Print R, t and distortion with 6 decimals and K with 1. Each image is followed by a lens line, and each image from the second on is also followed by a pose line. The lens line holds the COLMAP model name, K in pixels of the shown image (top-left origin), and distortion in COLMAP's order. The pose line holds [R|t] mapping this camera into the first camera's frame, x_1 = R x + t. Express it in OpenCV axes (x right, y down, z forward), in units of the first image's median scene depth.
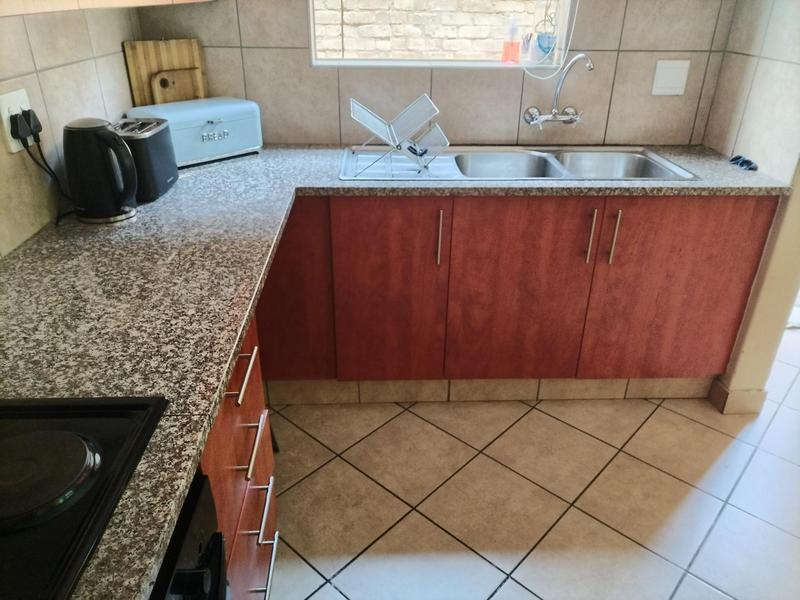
lens RADIAL K [[588.7, 0, 400.4], [0, 588.7, 299.1], [0, 0, 1]] dist [0.030865, -0.031496]
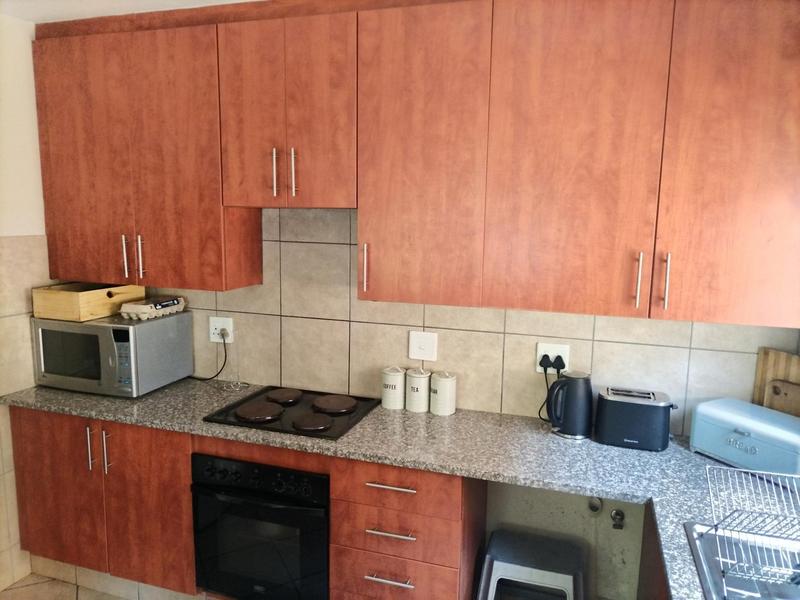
lens RADIAL K [[588.7, 0, 401.7], [0, 588.7, 297.9], [0, 0, 1]] dist [0.030865, -0.031496]
pose [[-0.348749, 0.119226, -0.929602, 0.734836], [-0.449370, 0.849155, 0.277494, -0.482792], [0.822460, 0.514510, -0.242566, 0.623696]]
